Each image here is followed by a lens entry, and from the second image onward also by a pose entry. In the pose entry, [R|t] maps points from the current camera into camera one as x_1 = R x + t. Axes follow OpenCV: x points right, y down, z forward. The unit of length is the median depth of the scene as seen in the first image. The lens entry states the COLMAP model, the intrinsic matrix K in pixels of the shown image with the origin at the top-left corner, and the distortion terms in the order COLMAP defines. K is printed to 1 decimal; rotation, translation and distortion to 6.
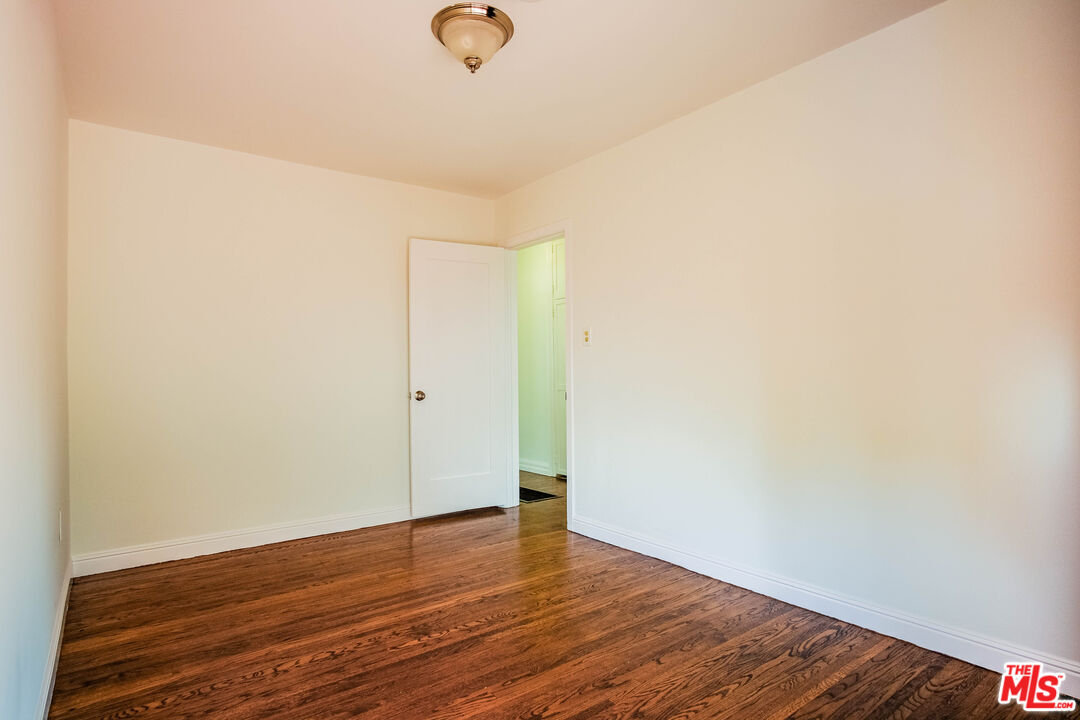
lens RADIAL K [[585.2, 0, 537.6], [0, 585.2, 368.1], [0, 0, 1]] dist [-0.052610, 0.000583]
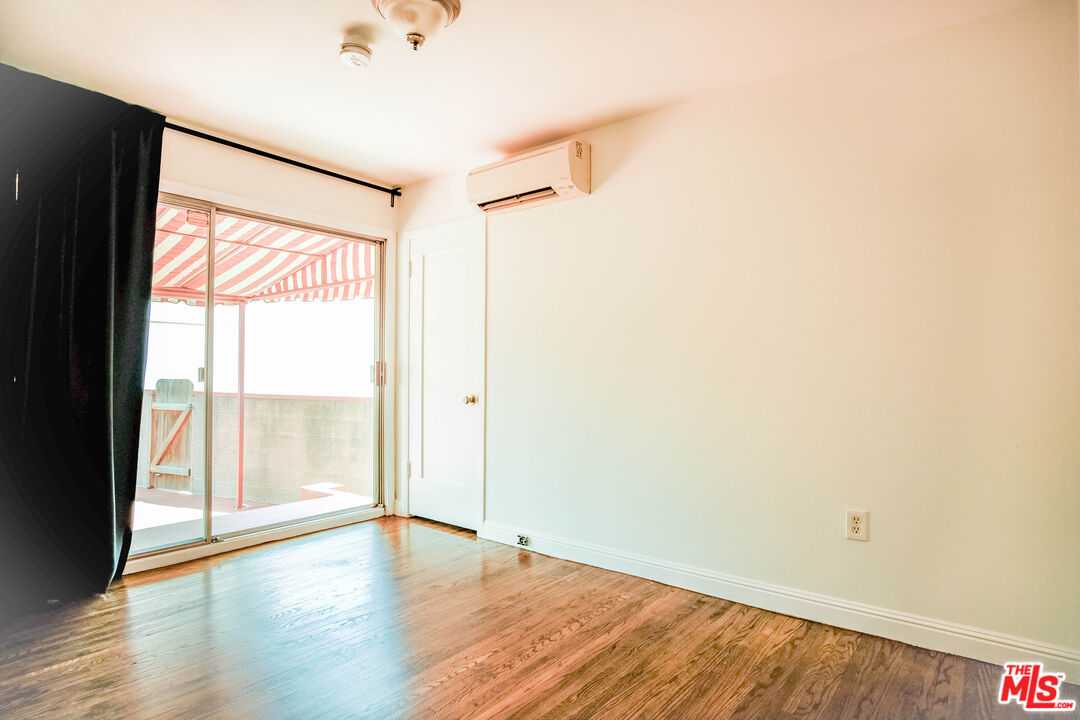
lens RADIAL K [[585.2, 0, 537.6], [0, 585.2, 368.1], [0, 0, 1]] dist [-0.052610, 0.000583]
pose [[-0.970980, -0.001284, -0.239159, -0.083345], [-0.000729, 0.999997, -0.002407, 0.010052], [0.239162, -0.002163, -0.970977, 1.940779]]
